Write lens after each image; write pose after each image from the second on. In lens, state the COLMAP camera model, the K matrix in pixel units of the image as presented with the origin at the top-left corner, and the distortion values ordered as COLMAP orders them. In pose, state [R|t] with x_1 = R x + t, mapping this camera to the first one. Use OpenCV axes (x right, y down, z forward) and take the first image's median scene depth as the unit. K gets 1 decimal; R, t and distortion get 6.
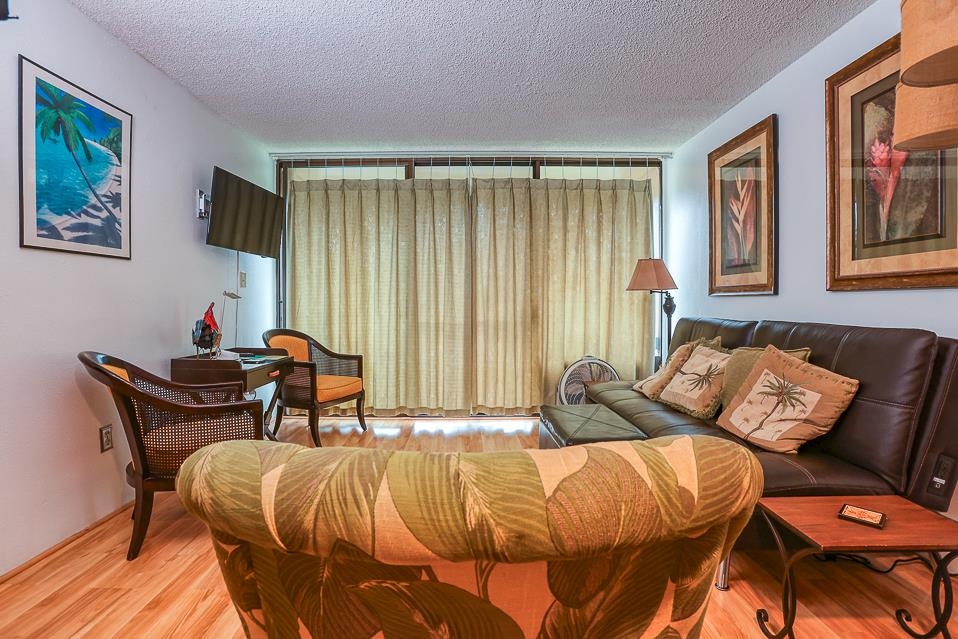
lens RADIAL K [[459.4, 0, 477.0], [0, 459.4, 309.8], [0, 0, 1]] dist [-0.063234, 0.021788]
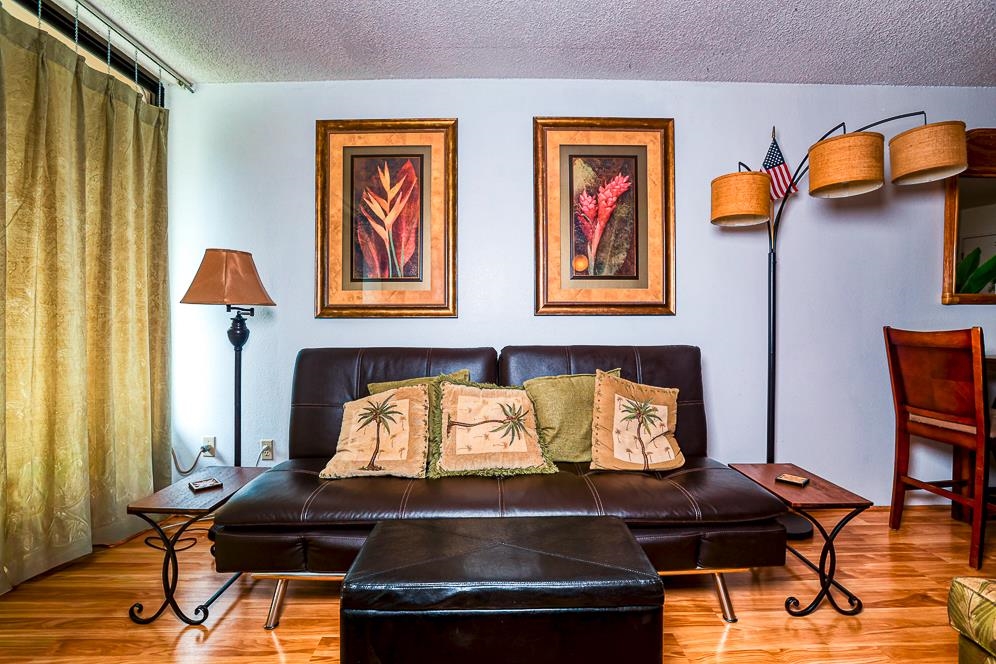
lens RADIAL K [[477.6, 0, 496.0], [0, 477.6, 322.0], [0, 0, 1]] dist [-0.063234, 0.021788]
pose [[0.016593, 0.008641, 0.999825, -0.392124], [0.017267, 0.999811, -0.008928, -0.020656], [-0.999713, 0.017412, 0.016441, 1.223106]]
